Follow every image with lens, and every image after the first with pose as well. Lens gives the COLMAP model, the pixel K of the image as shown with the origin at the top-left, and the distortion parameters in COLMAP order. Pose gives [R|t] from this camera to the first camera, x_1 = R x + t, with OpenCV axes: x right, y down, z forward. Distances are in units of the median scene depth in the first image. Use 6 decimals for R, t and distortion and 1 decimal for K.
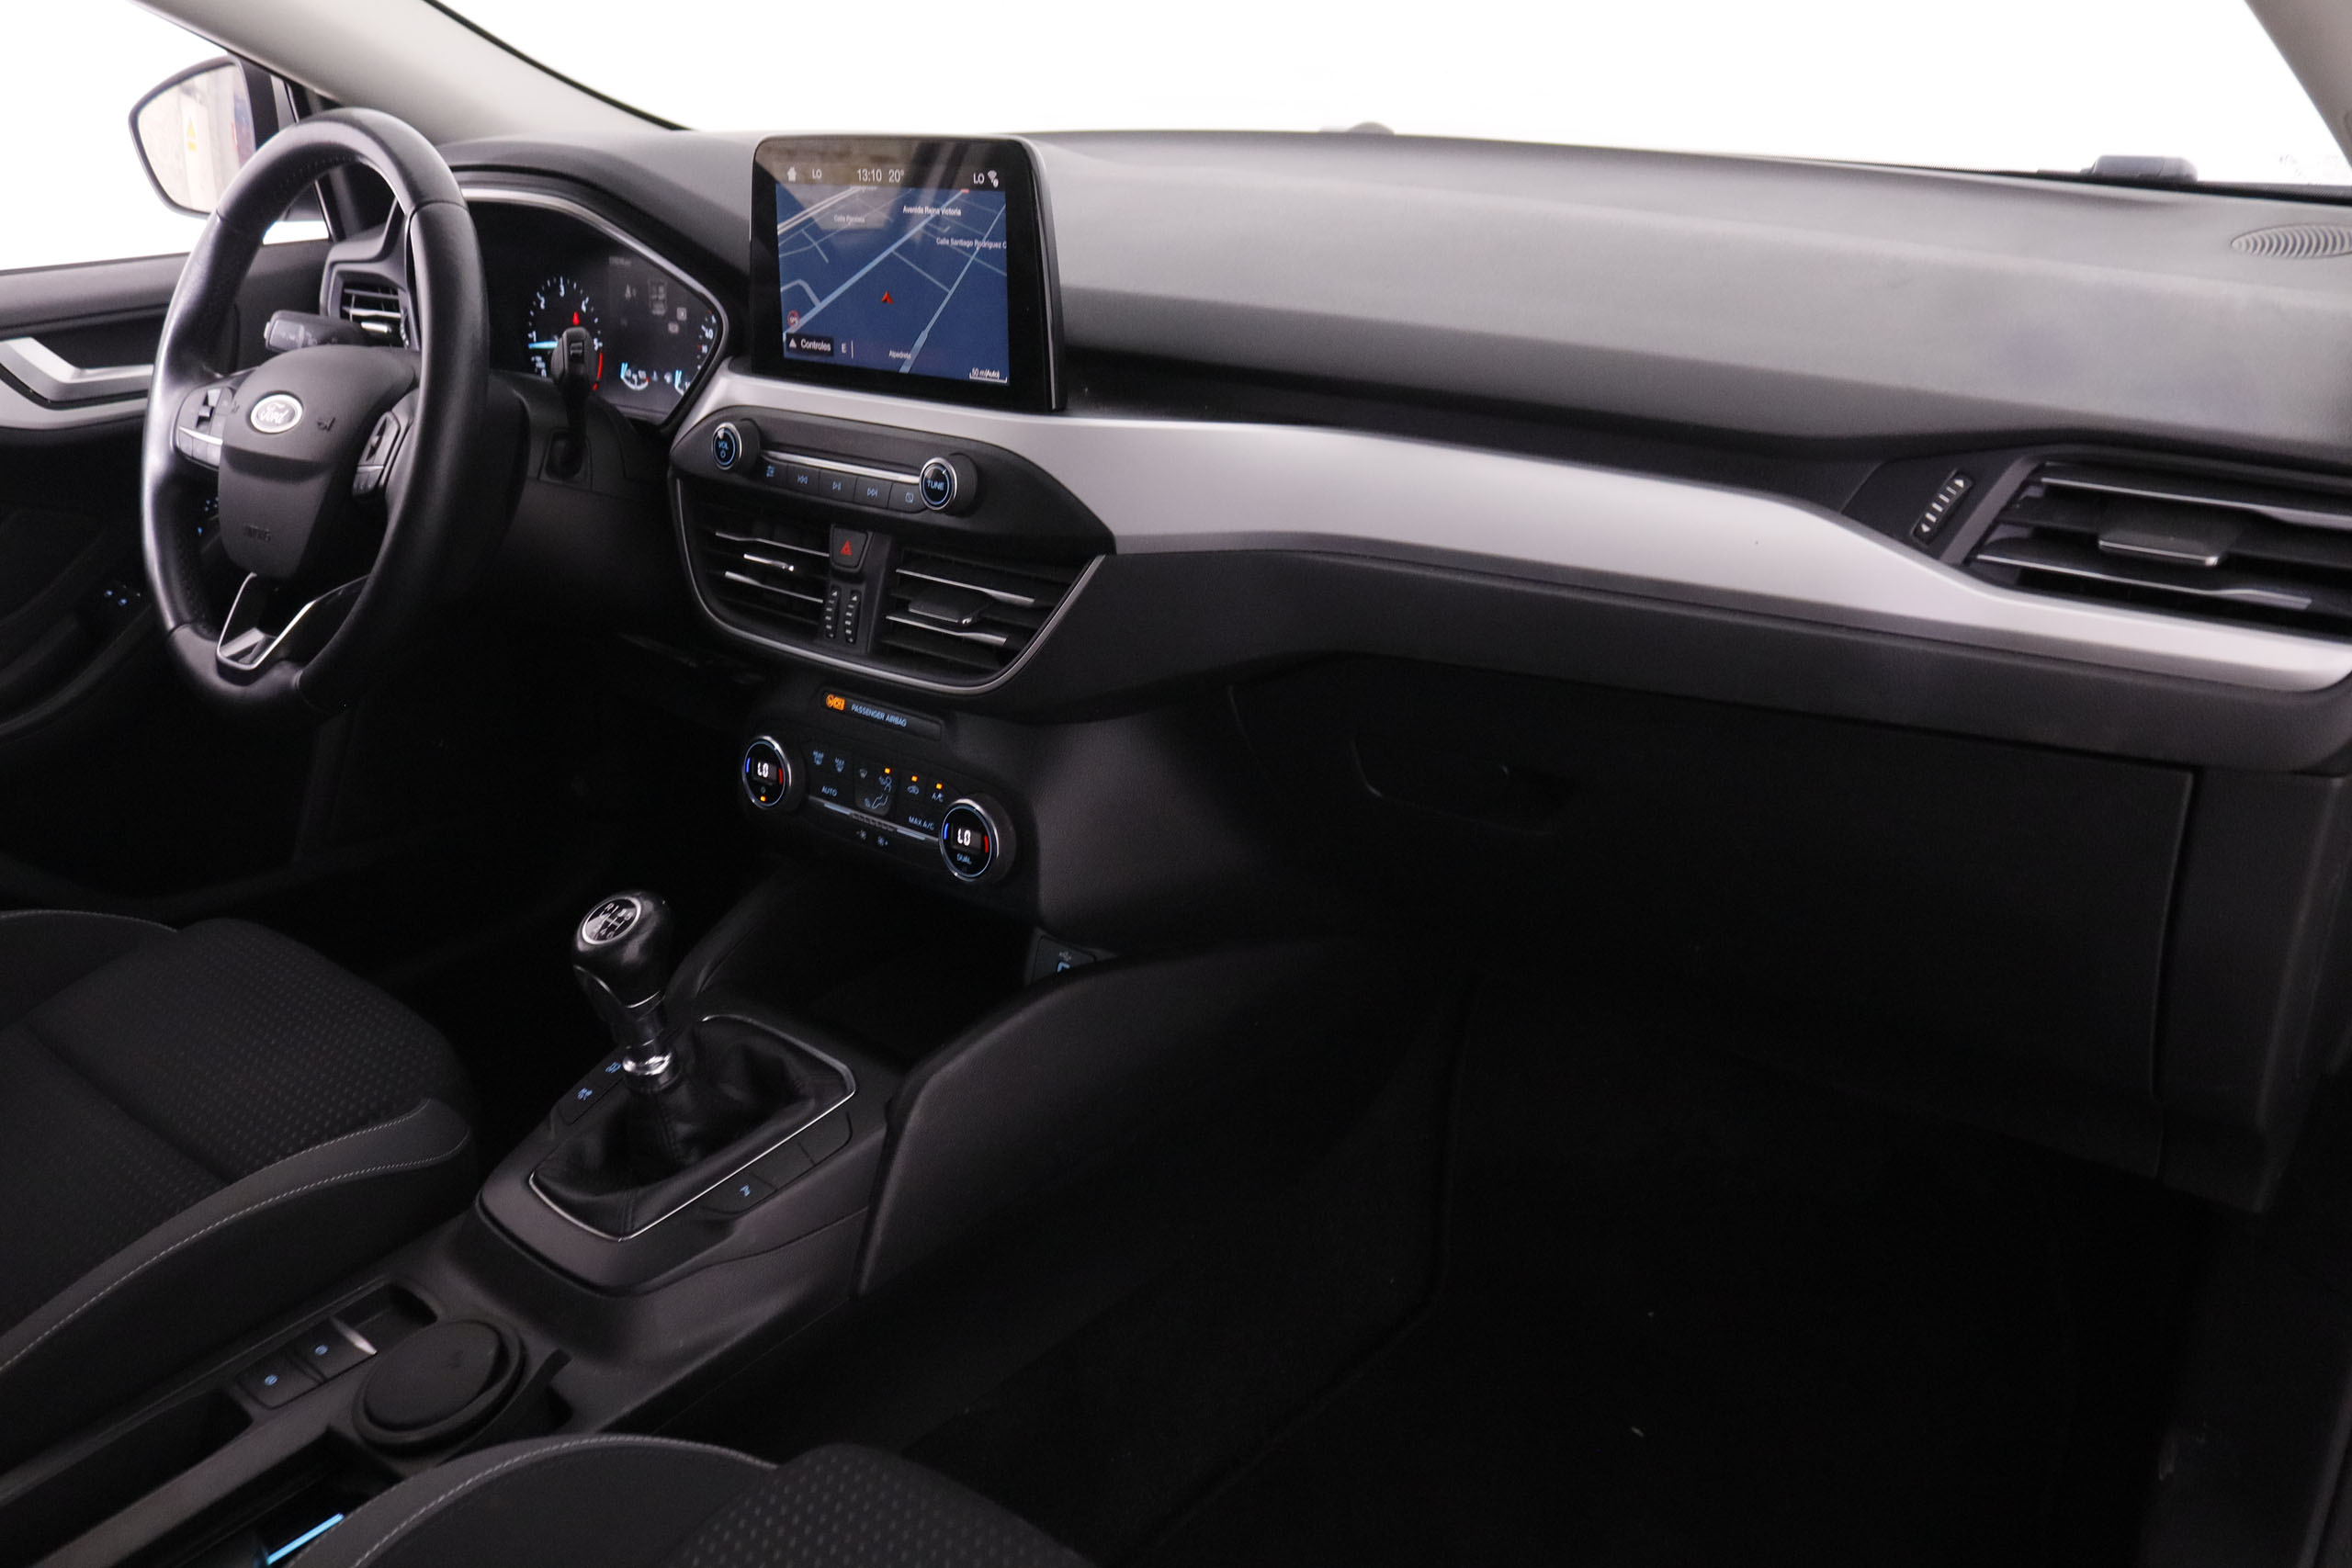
lens RADIAL K [[1929.3, 0, 1162.8], [0, 1929.3, 776.5], [0, 0, 1]] dist [-0.170195, 0.144278]
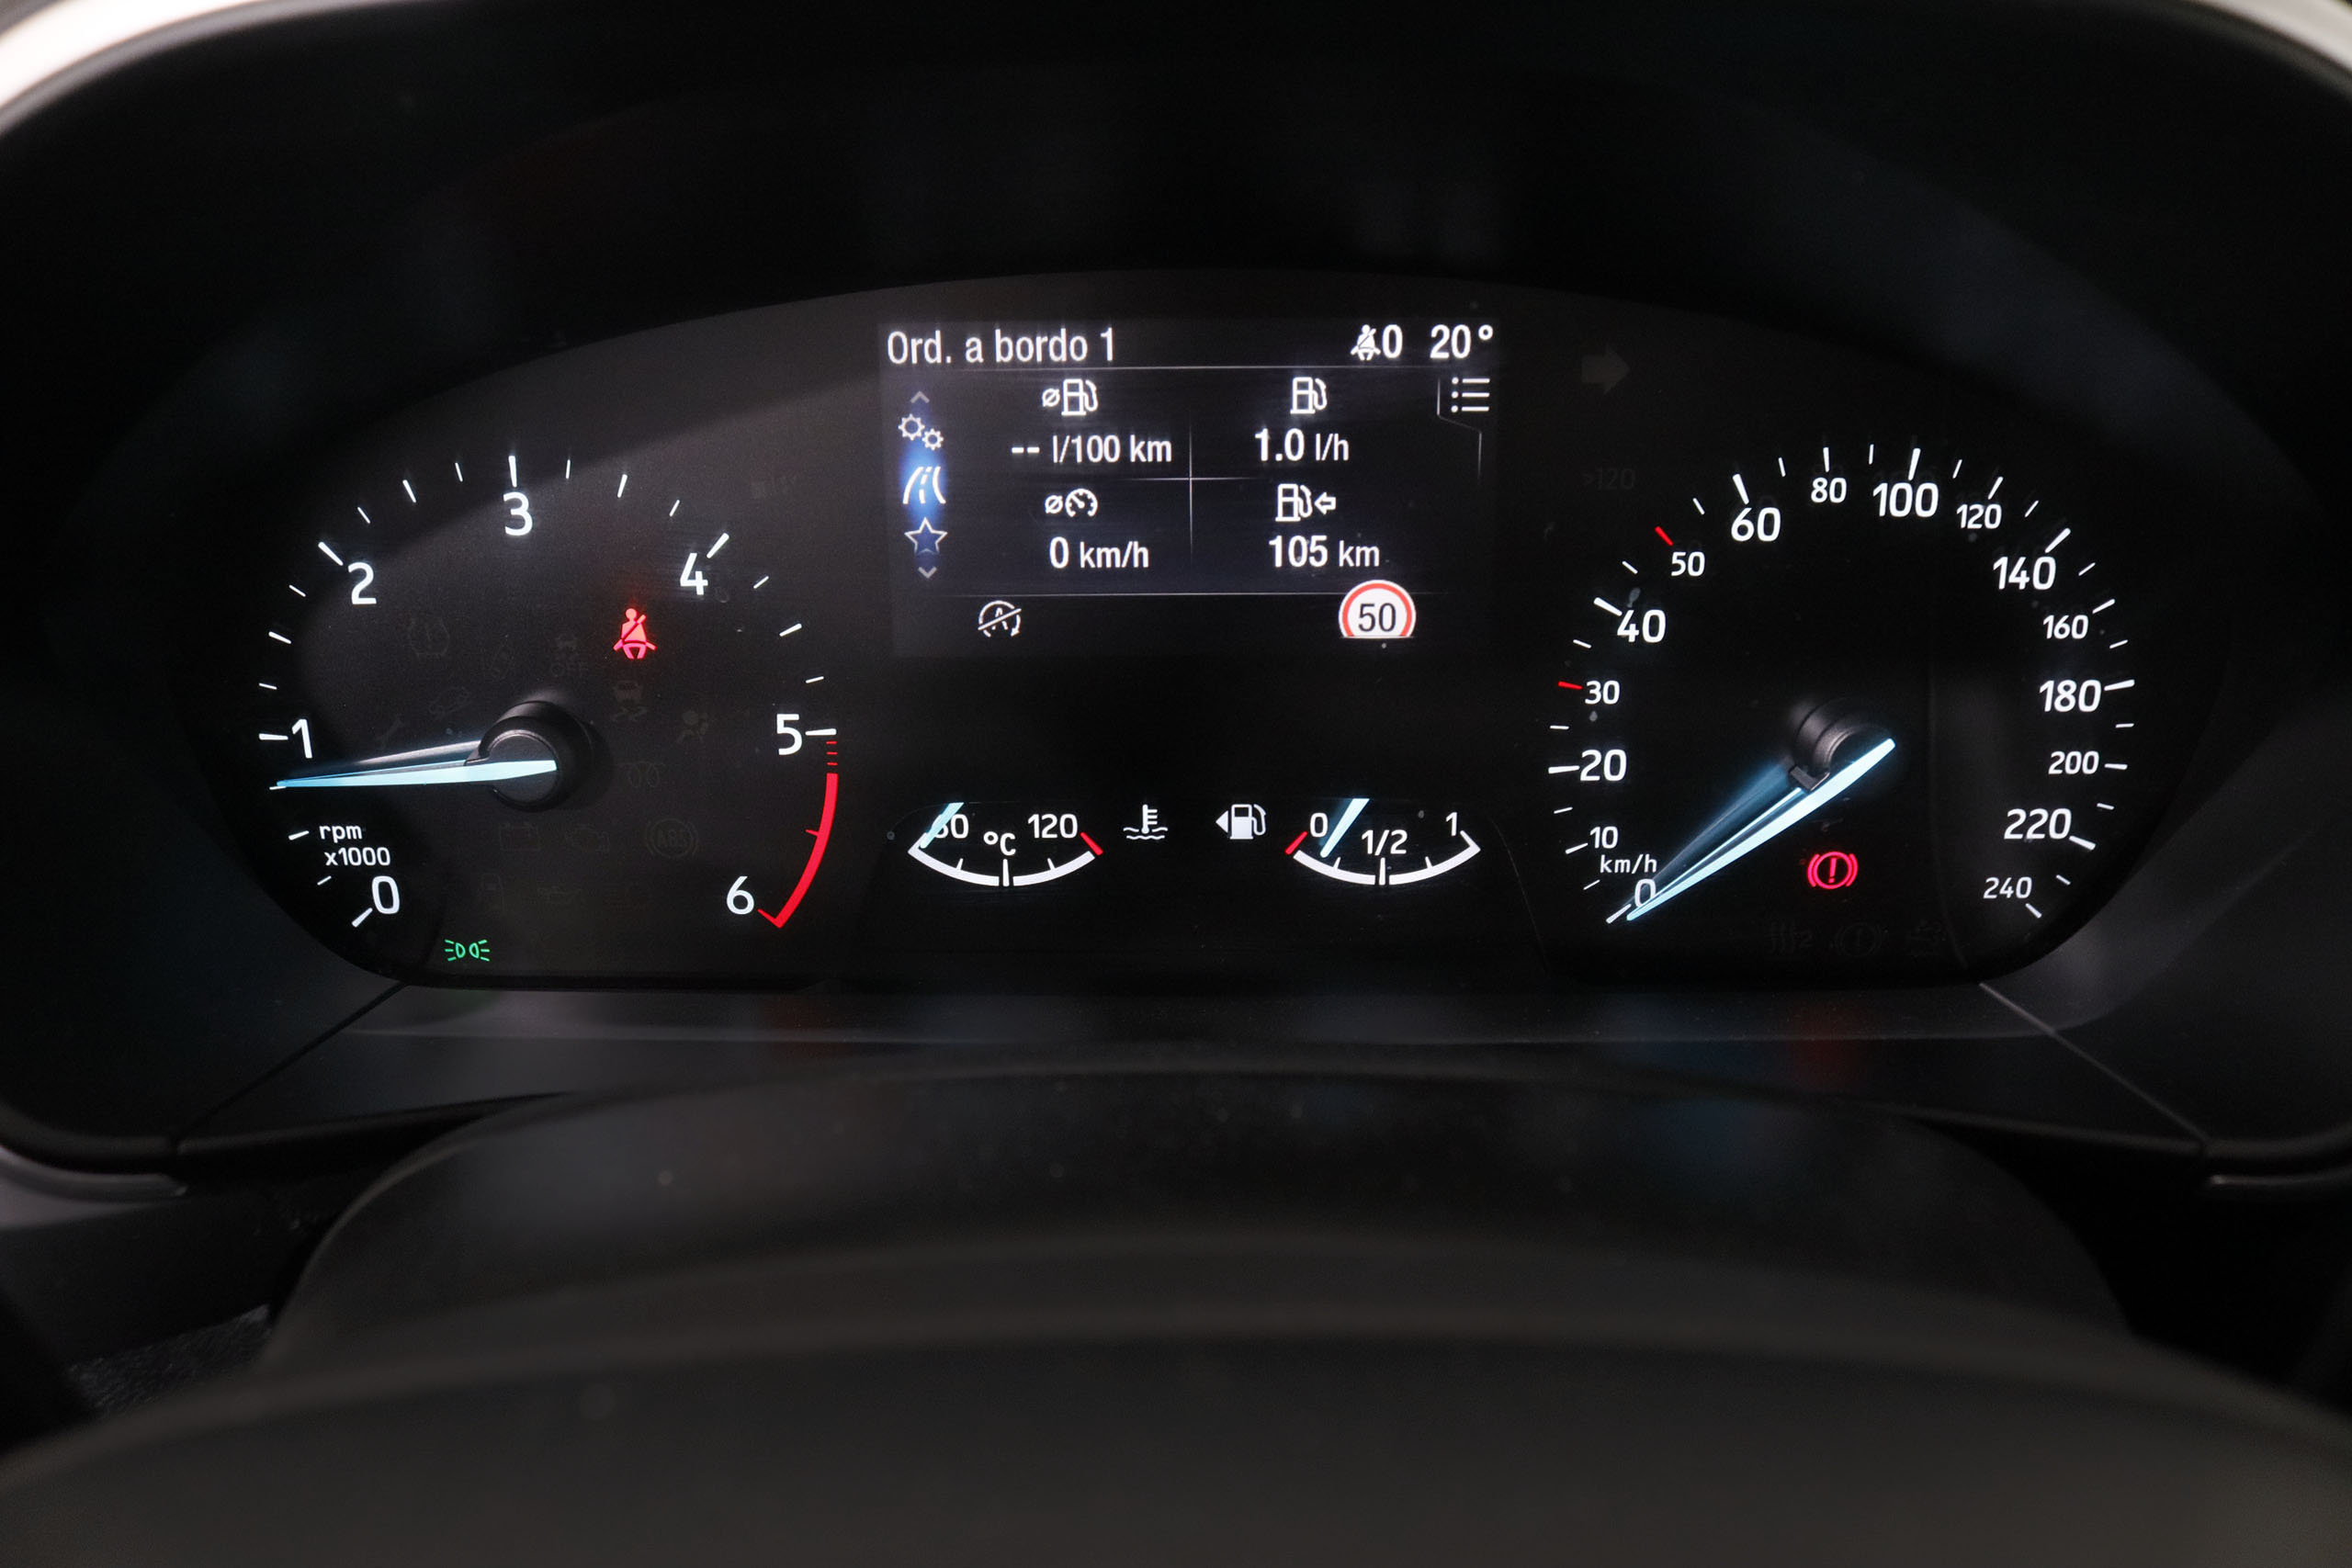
lens RADIAL K [[1929.3, 0, 1162.8], [0, 1929.3, 776.5], [0, 0, 1]] dist [-0.170195, 0.144278]
pose [[0.764424, -0.230682, 0.602032, -0.549457], [0.229365, 0.970010, 0.080447, -0.316144], [-0.602535, 0.076589, 0.794409, 1.082818]]
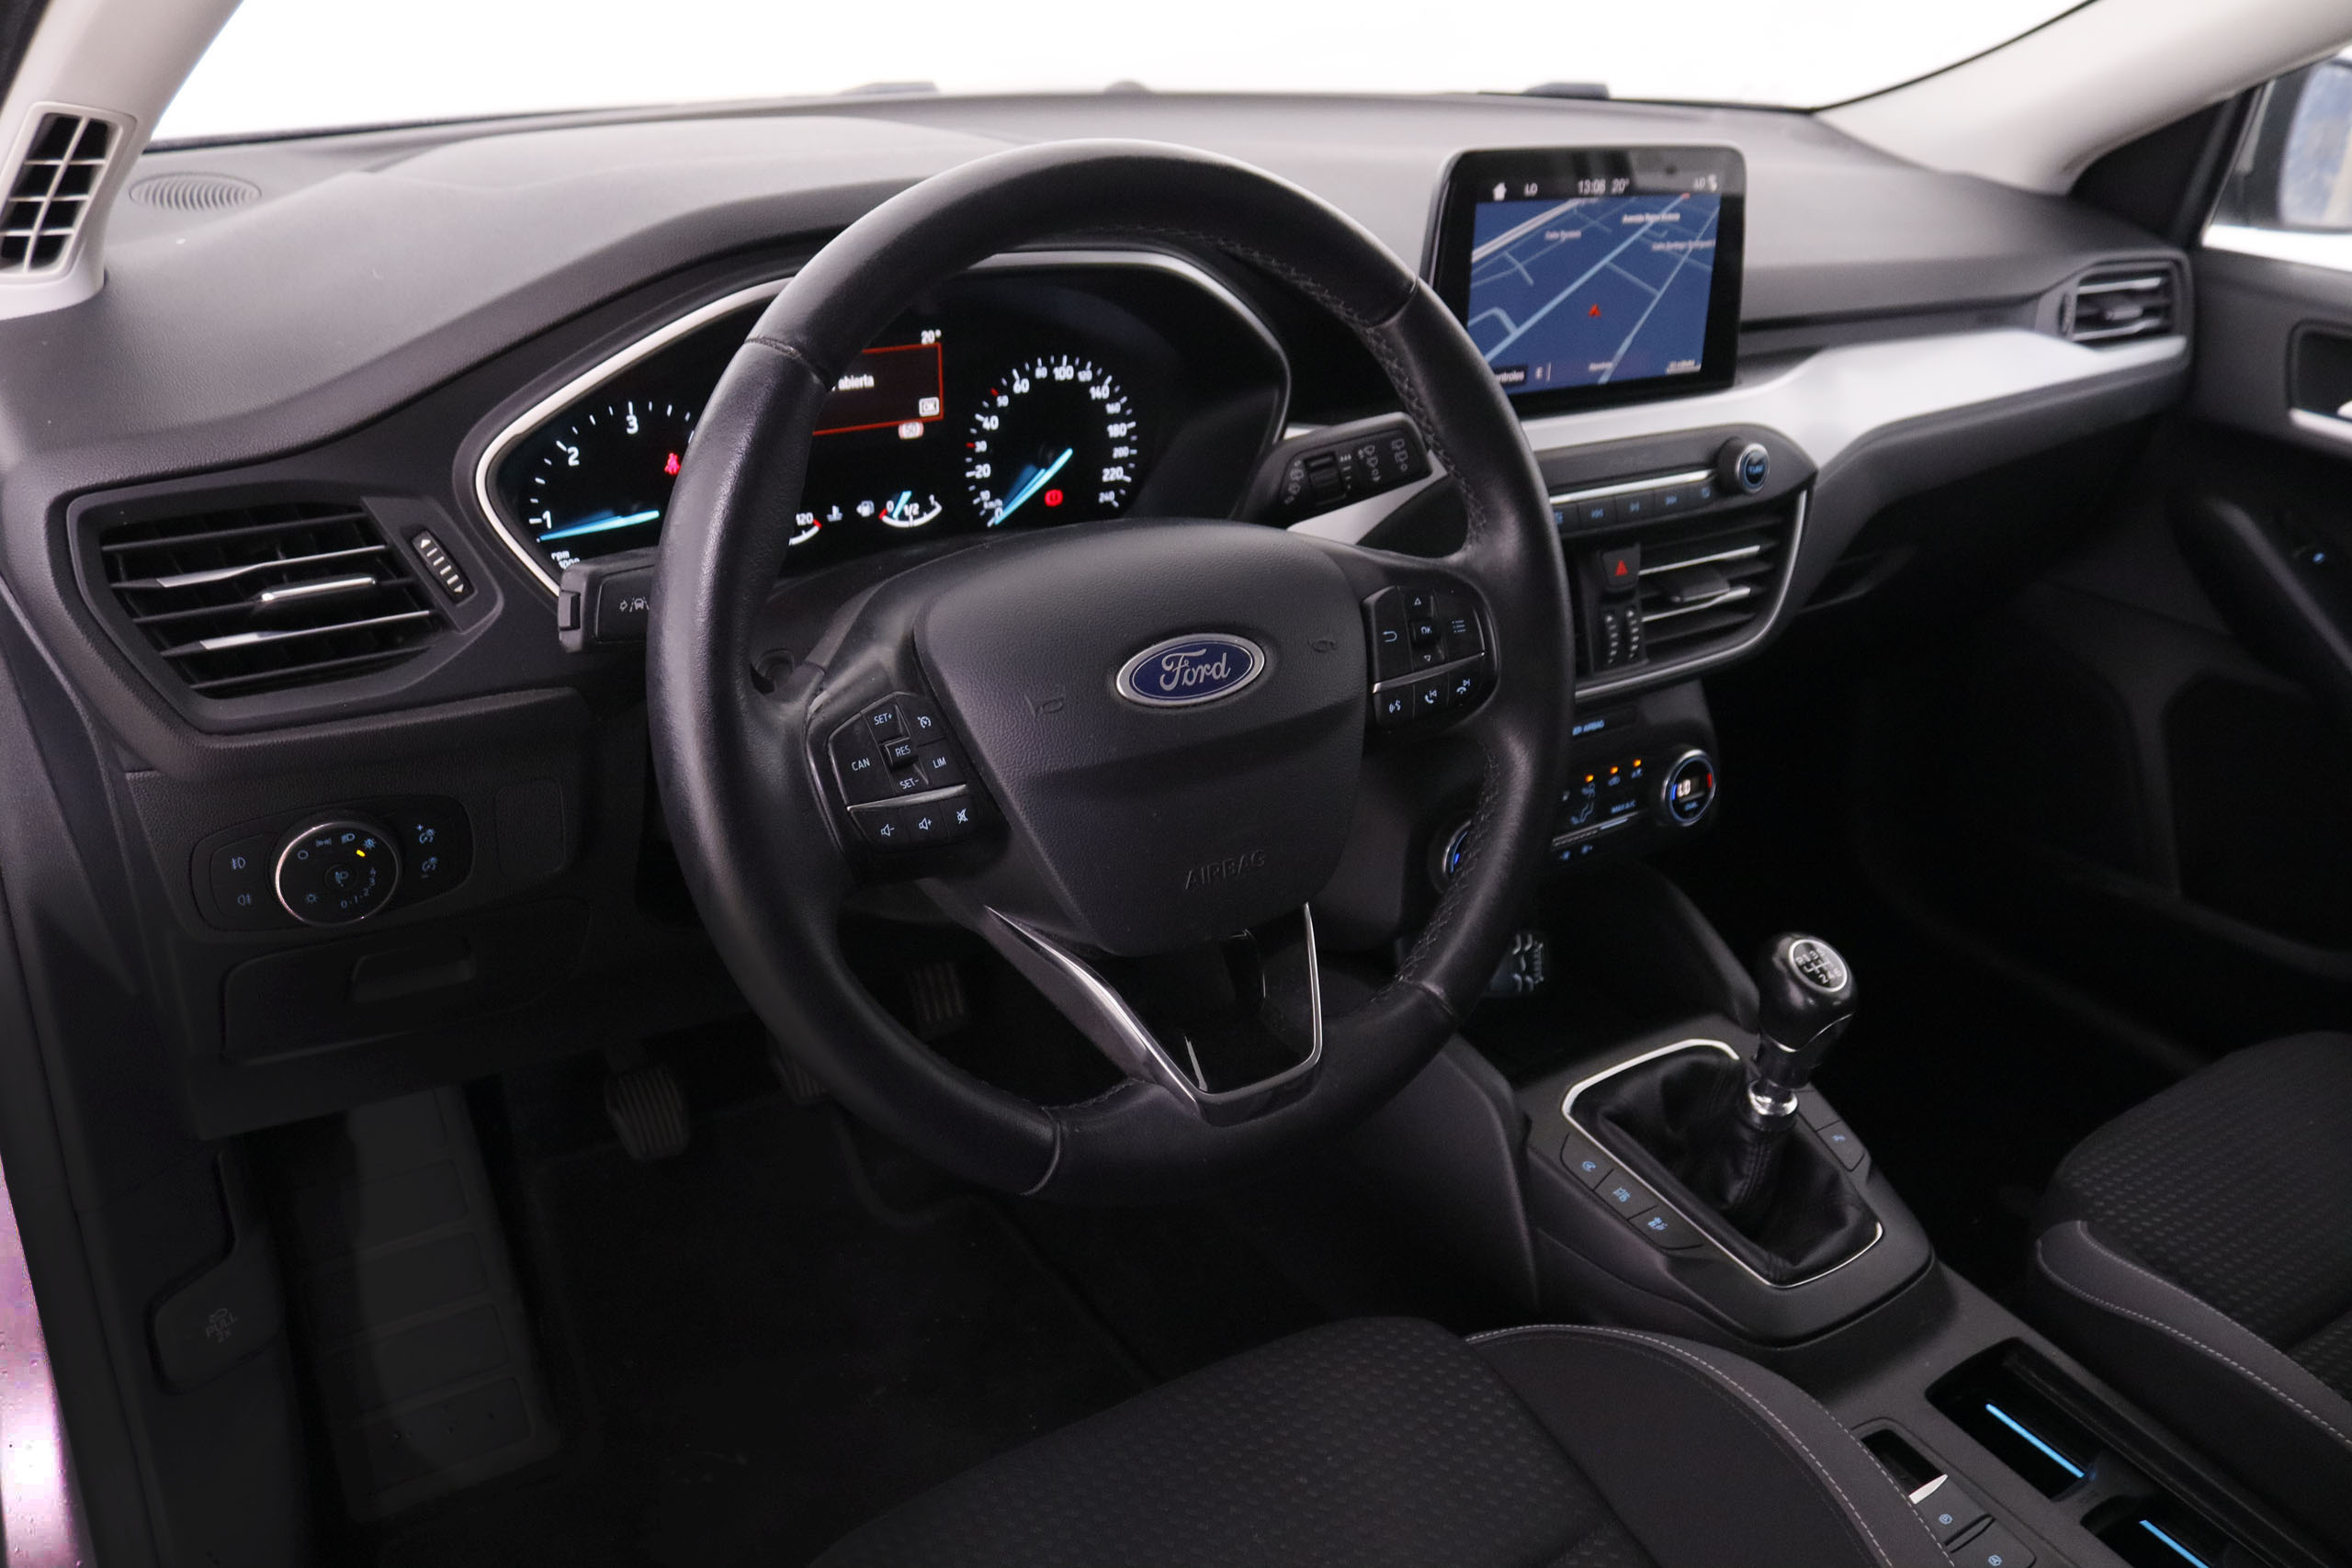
lens RADIAL K [[1929.3, 0, 1162.8], [0, 1929.3, 776.5], [0, 0, 1]] dist [-0.170195, 0.144278]
pose [[0.269437, -0.377713, 0.885853, -1.159386], [0.301851, 0.906641, 0.294767, -0.389603], [-0.914489, 0.187974, 0.358296, 0.901908]]
